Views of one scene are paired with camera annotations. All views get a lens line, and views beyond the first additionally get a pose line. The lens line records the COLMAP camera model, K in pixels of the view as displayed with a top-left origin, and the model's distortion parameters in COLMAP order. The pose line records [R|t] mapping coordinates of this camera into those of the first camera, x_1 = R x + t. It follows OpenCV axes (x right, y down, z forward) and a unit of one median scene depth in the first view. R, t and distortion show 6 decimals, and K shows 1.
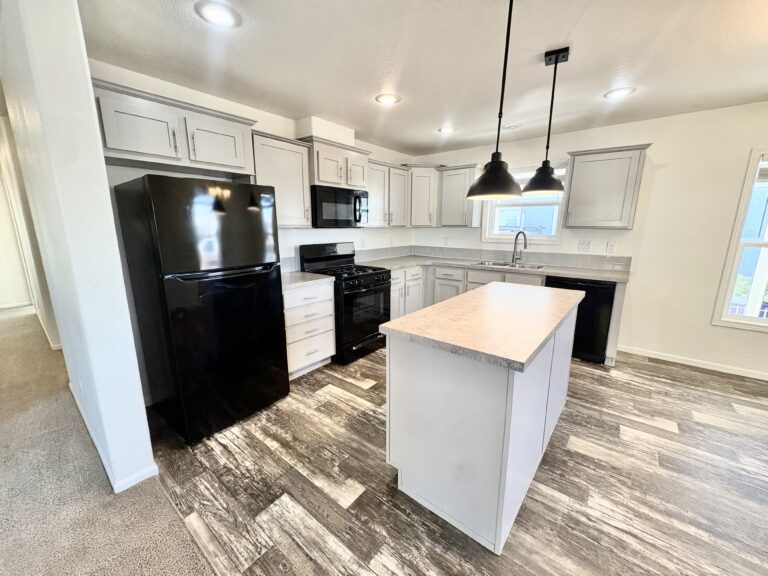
lens RADIAL K [[304.3, 0, 383.7], [0, 304.3, 288.2], [0, 0, 1]] dist [0.002218, 0.000357]
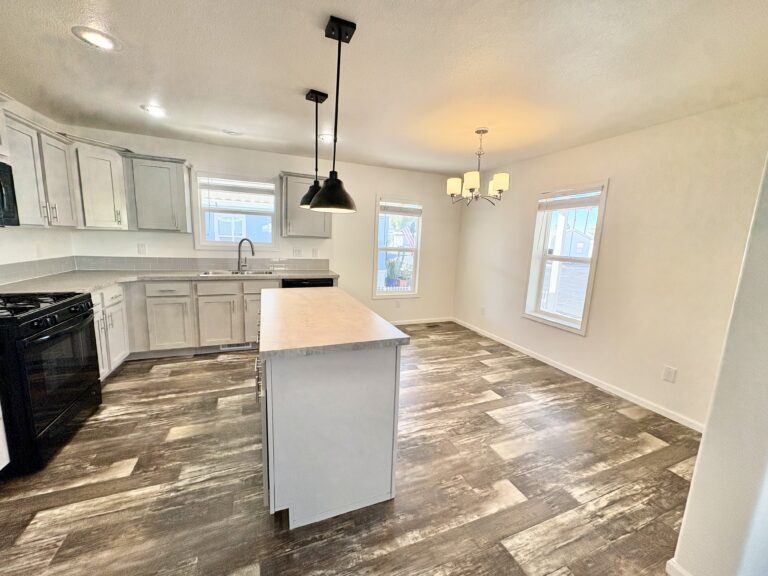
lens RADIAL K [[304.3, 0, 382.0], [0, 304.3, 288.8], [0, 0, 1]] dist [0.002218, 0.000357]
pose [[0.491866, -0.124029, 0.861792, -0.257009], [0.141842, 0.987993, 0.061235, -0.023824], [-0.859039, 0.092119, 0.503553, 0.137242]]
